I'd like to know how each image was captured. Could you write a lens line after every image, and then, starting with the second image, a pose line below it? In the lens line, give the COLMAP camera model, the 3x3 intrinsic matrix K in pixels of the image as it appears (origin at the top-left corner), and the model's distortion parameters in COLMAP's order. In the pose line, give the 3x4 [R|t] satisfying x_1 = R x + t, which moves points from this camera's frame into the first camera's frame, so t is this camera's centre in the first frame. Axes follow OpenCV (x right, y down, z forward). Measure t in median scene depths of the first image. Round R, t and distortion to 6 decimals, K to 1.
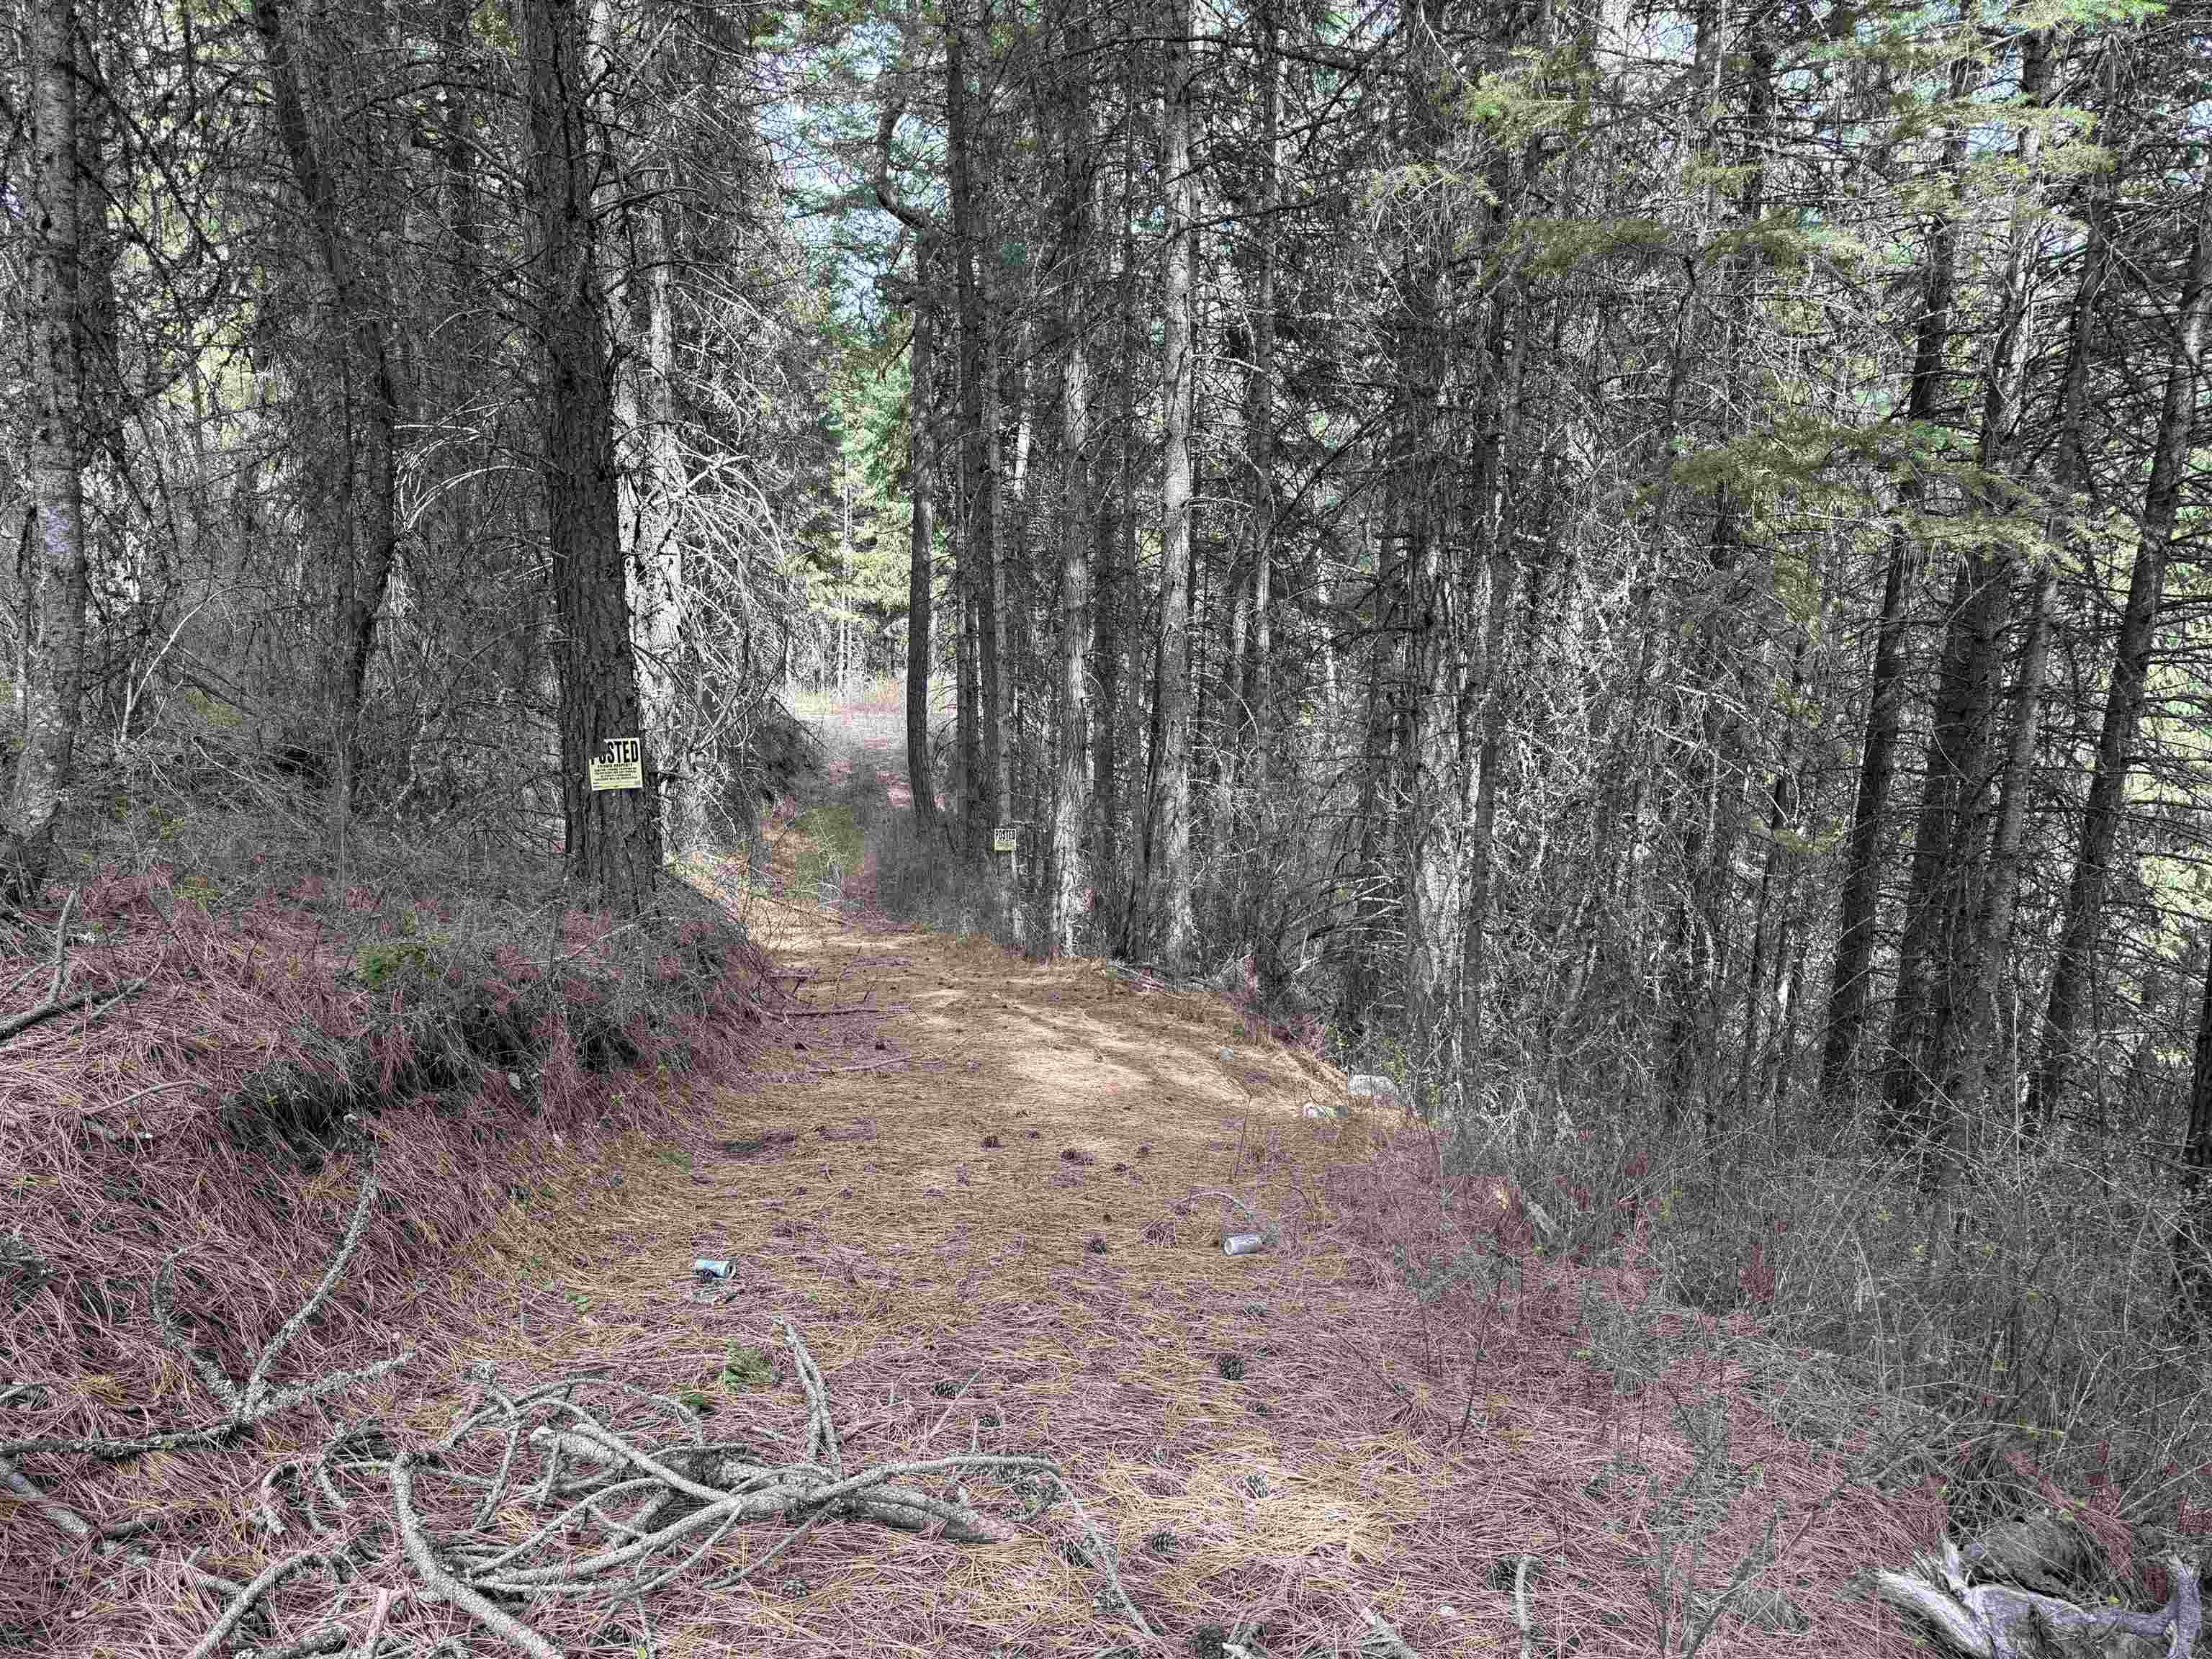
lens RADIAL K [[1547.9, 0, 1108.9], [0, 1547.9, 832.3], [0, 0, 1]] dist [0.001362, -0.001116]
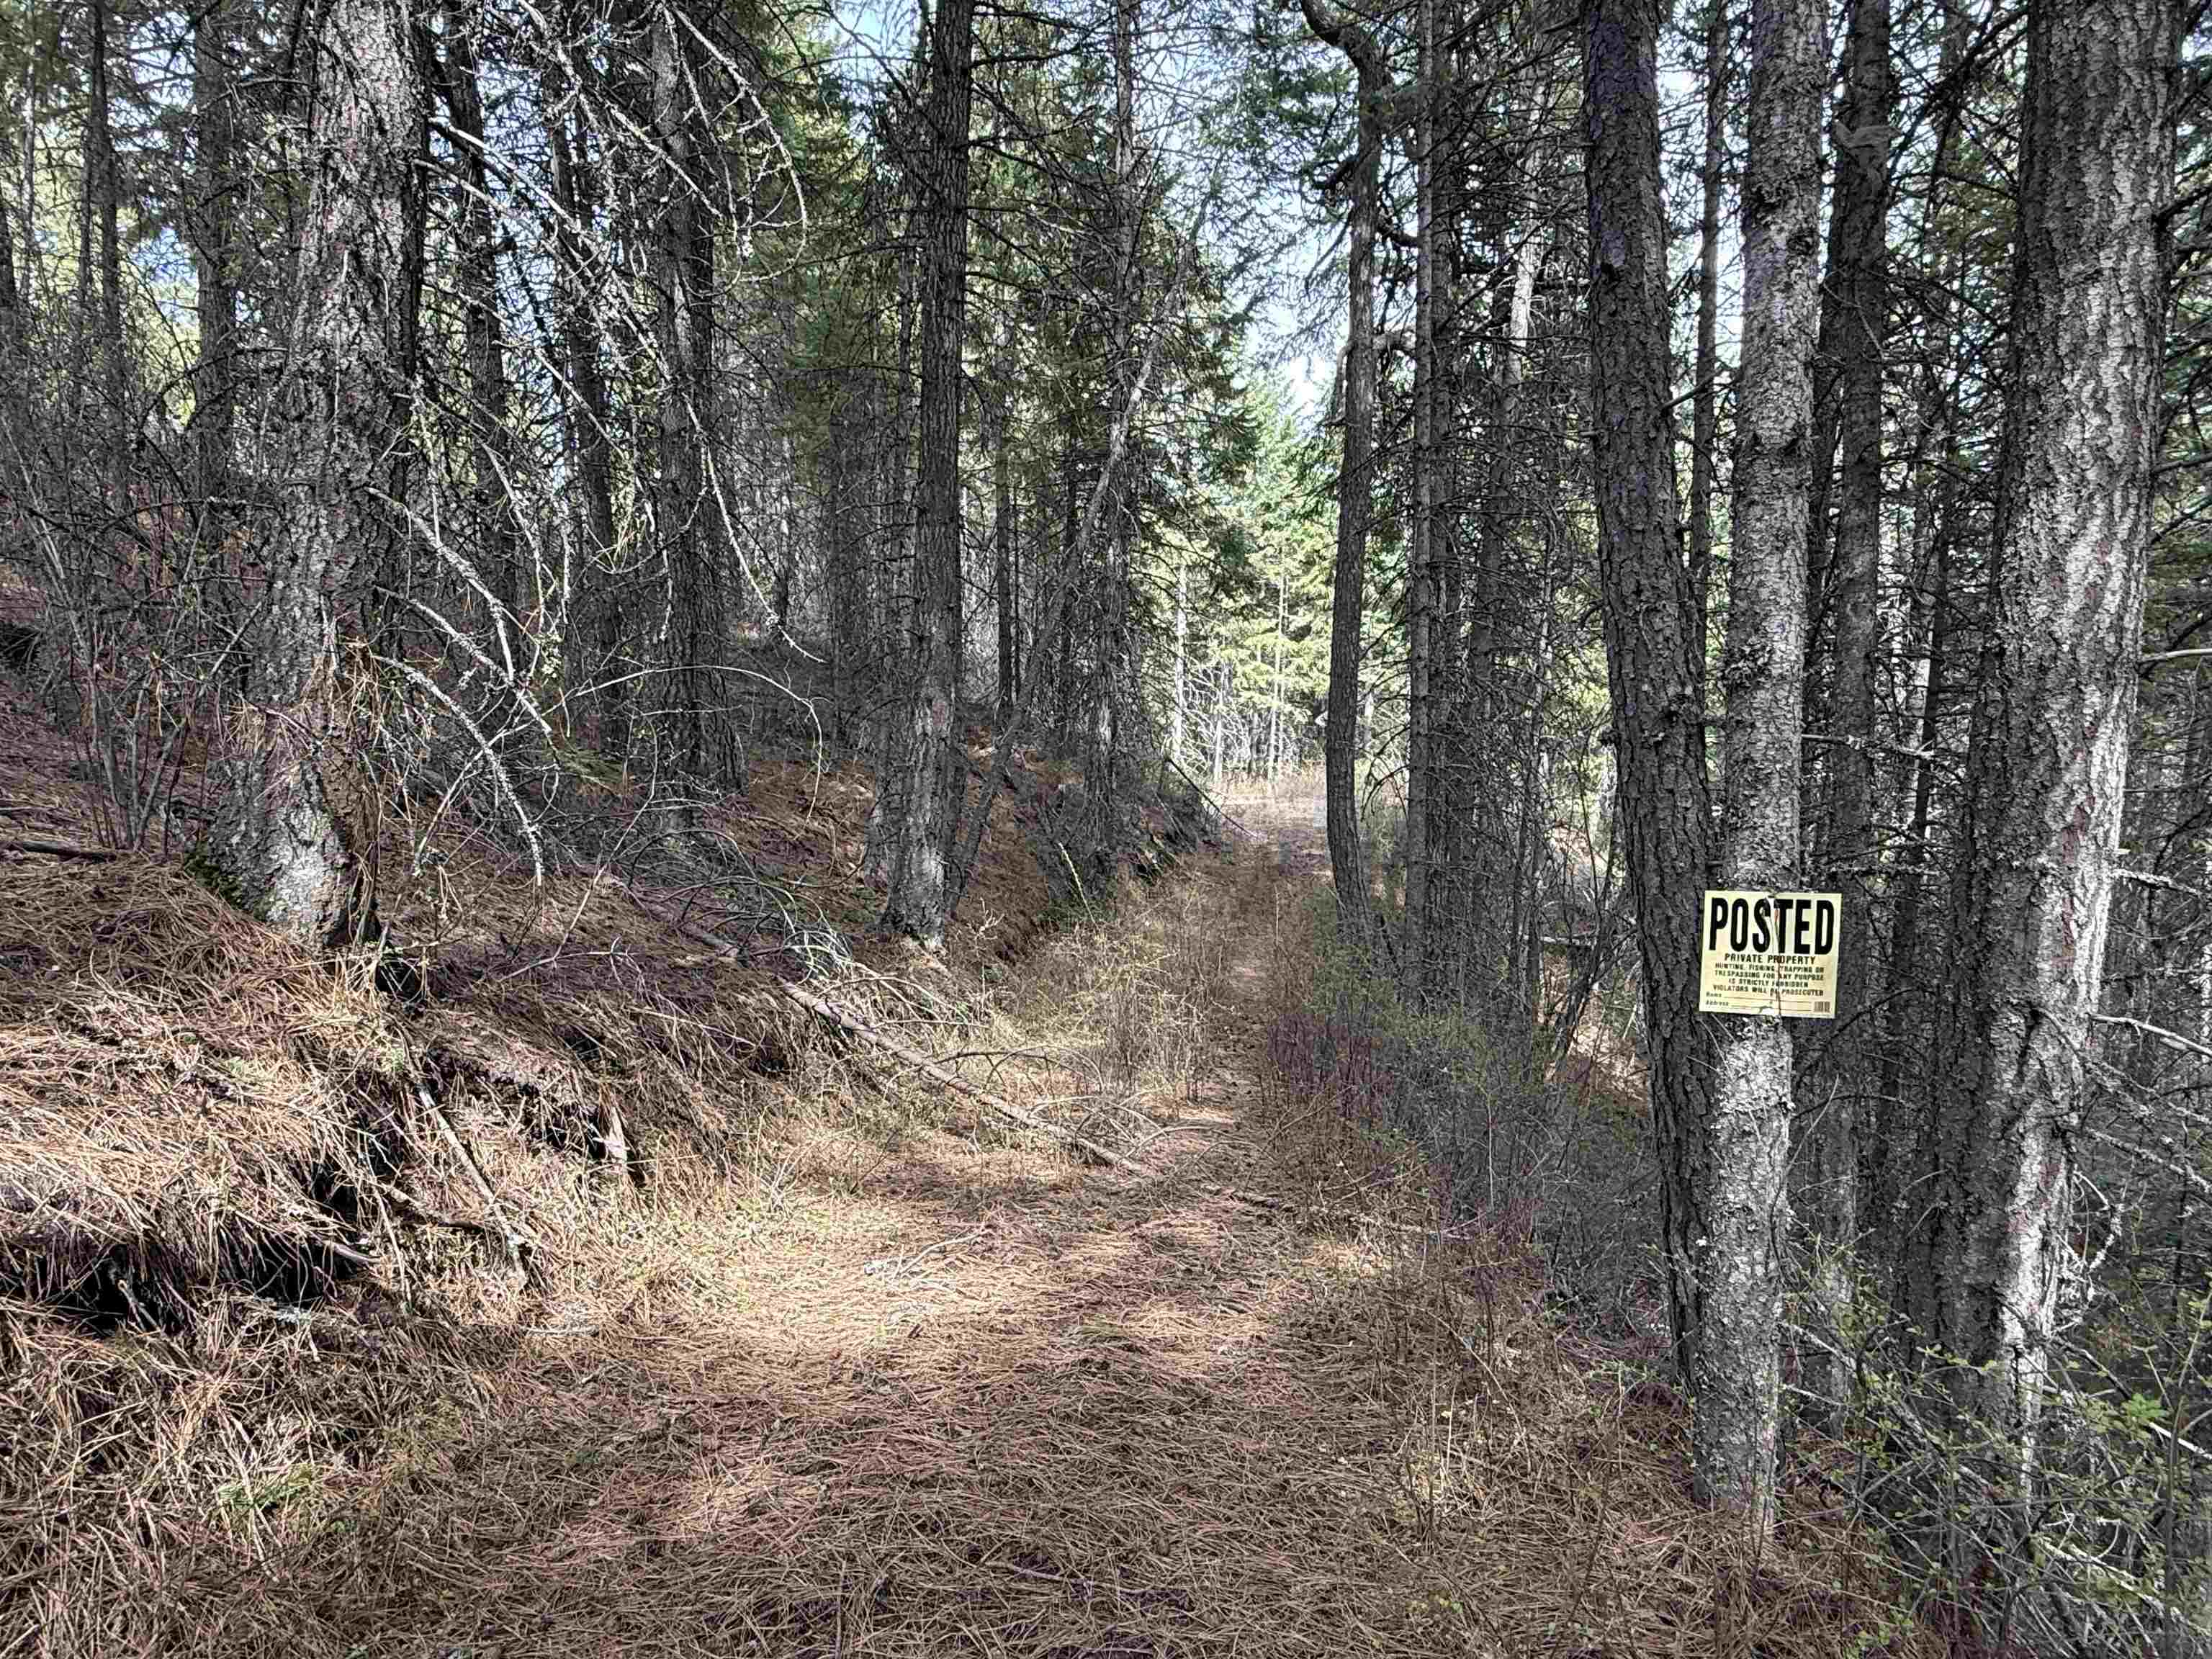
lens RADIAL K [[1219.7, 0, 1110.1], [0, 1219.7, 834.5], [0, 0, 1]] dist [0.009666, -0.000548]
pose [[0.949327, 0.013180, -0.314013, -0.042935], [-0.037915, 0.996626, -0.072794, 0.001887], [0.311994, 0.081011, 0.946624, 0.384684]]
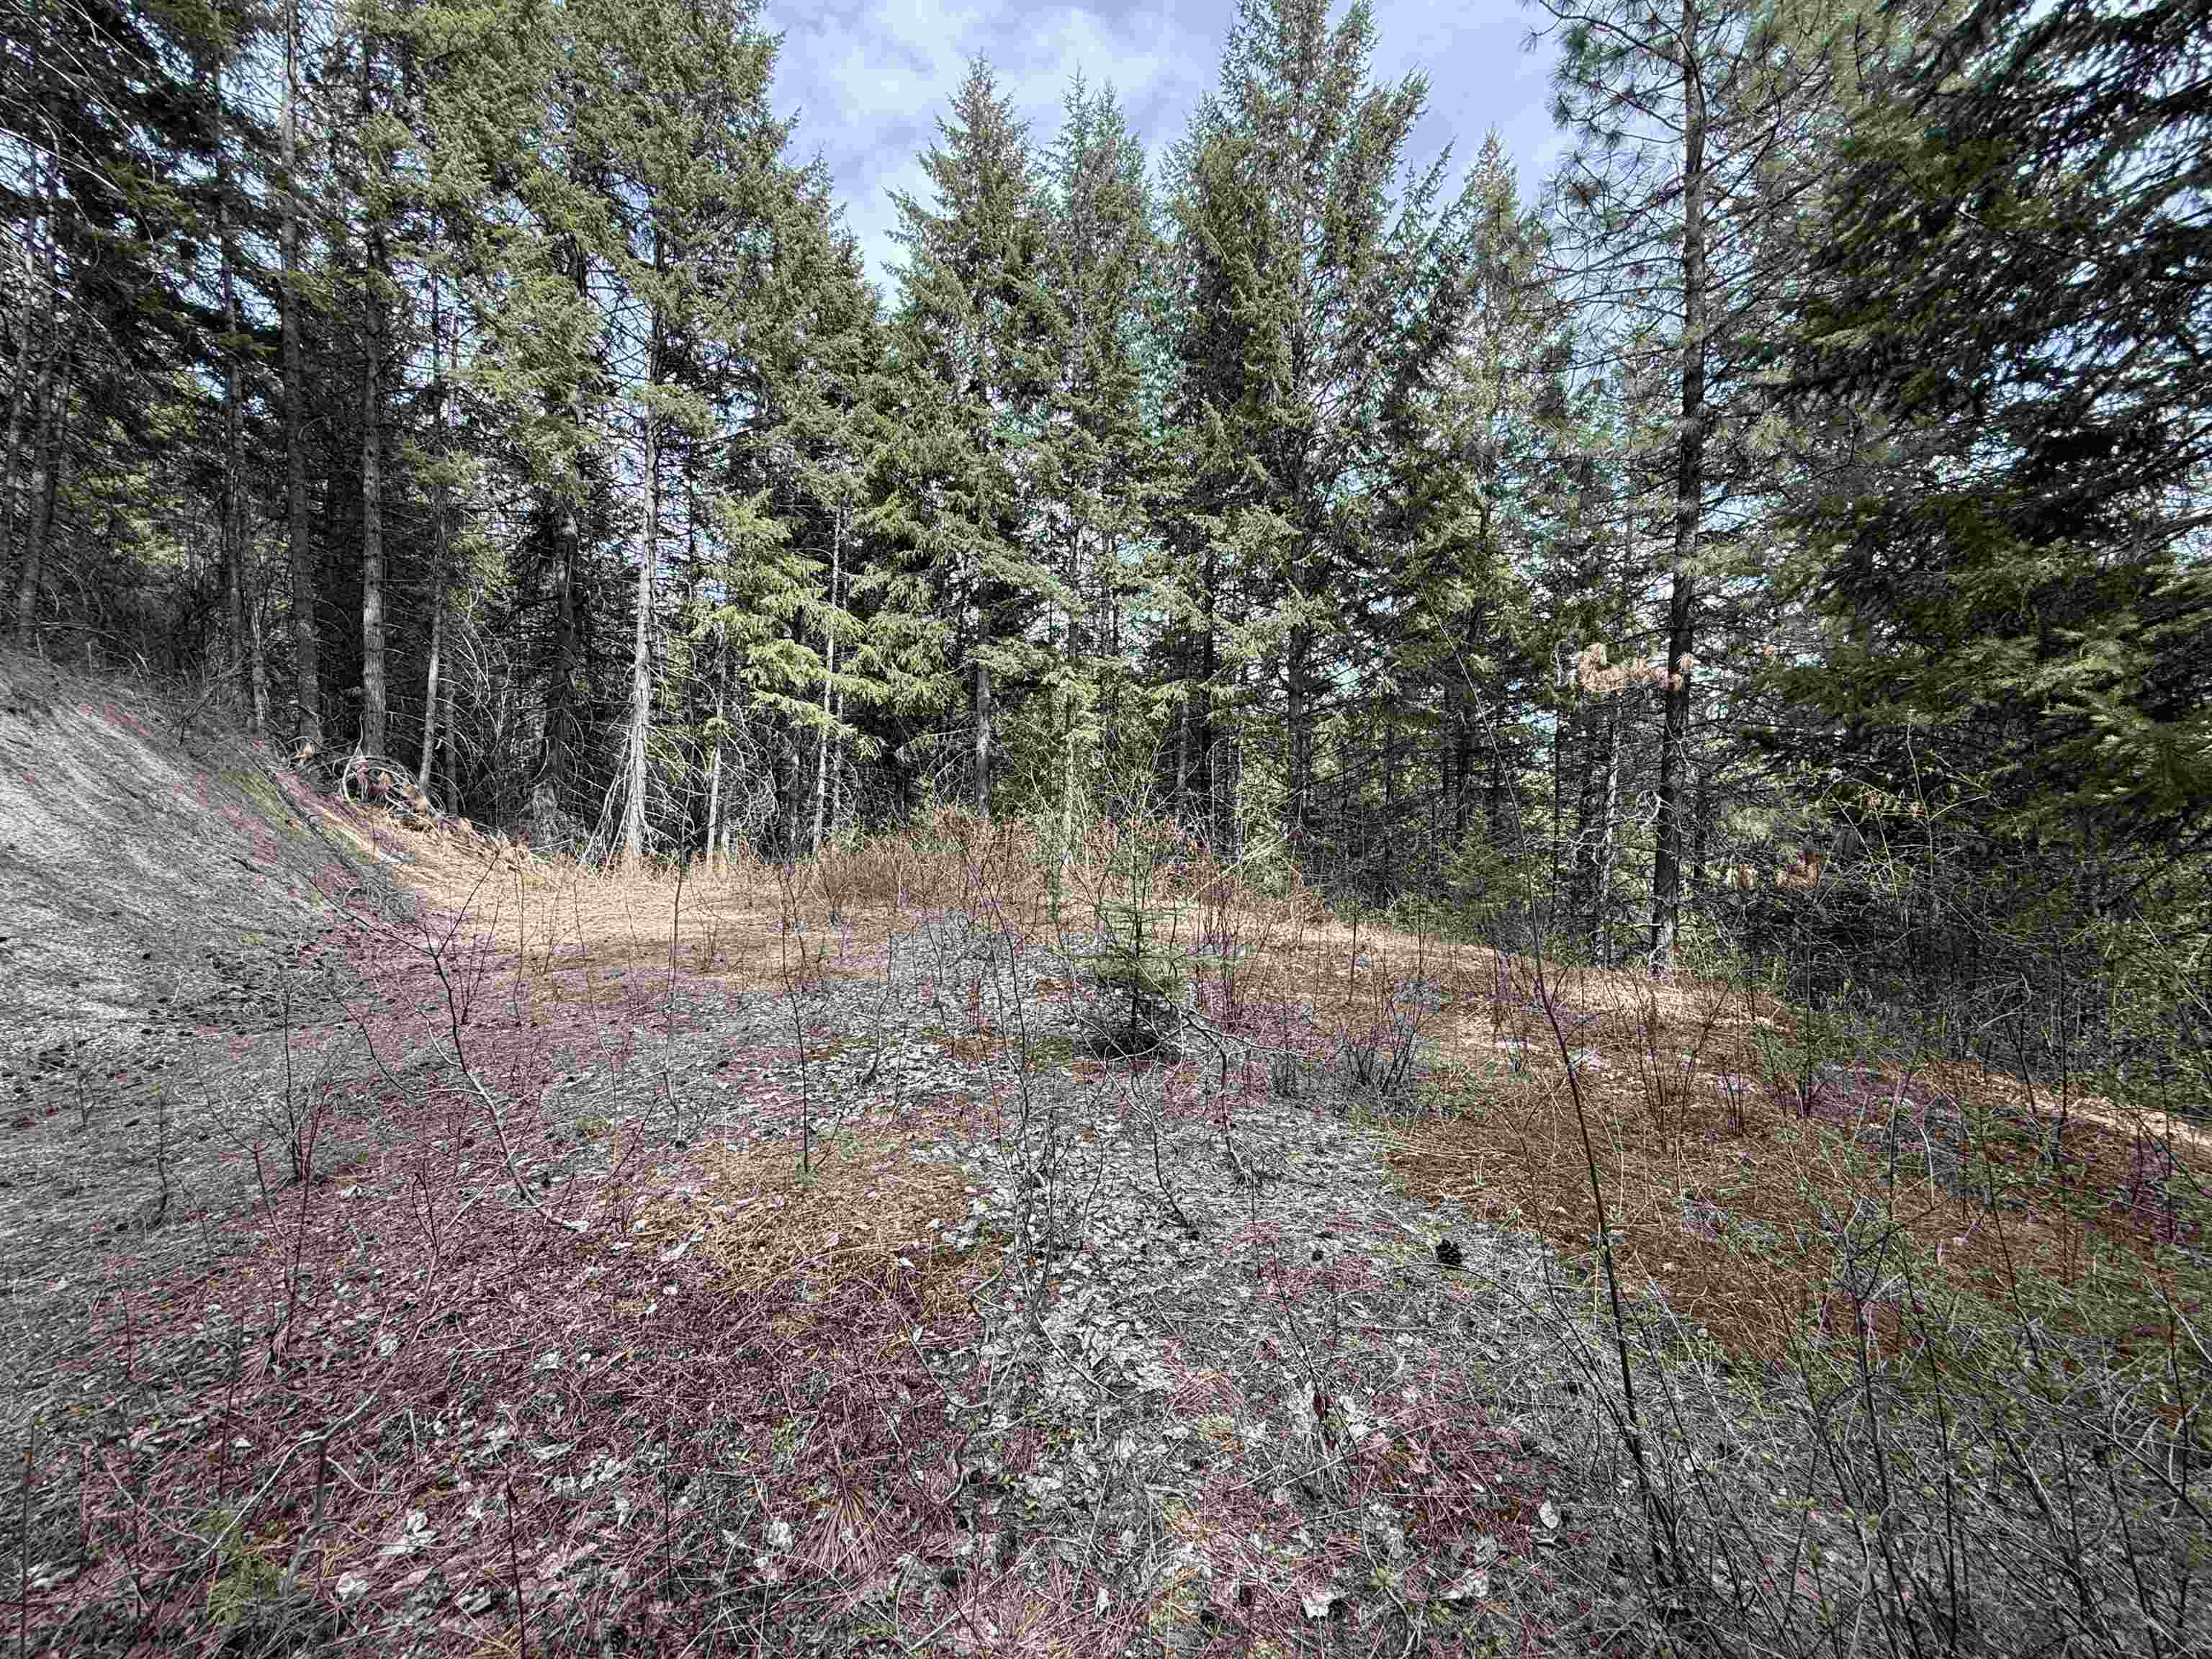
lens RADIAL K [[895.6, 0, 1108.9], [0, 895.6, 833.7], [0, 0, 1]] dist [0.000730, -0.000046]
pose [[0.996233, 0.000597, 0.086717, -0.152771], [0.011496, 0.990242, -0.138886, -0.087905], [-0.085954, 0.139359, 0.986504, 1.070005]]
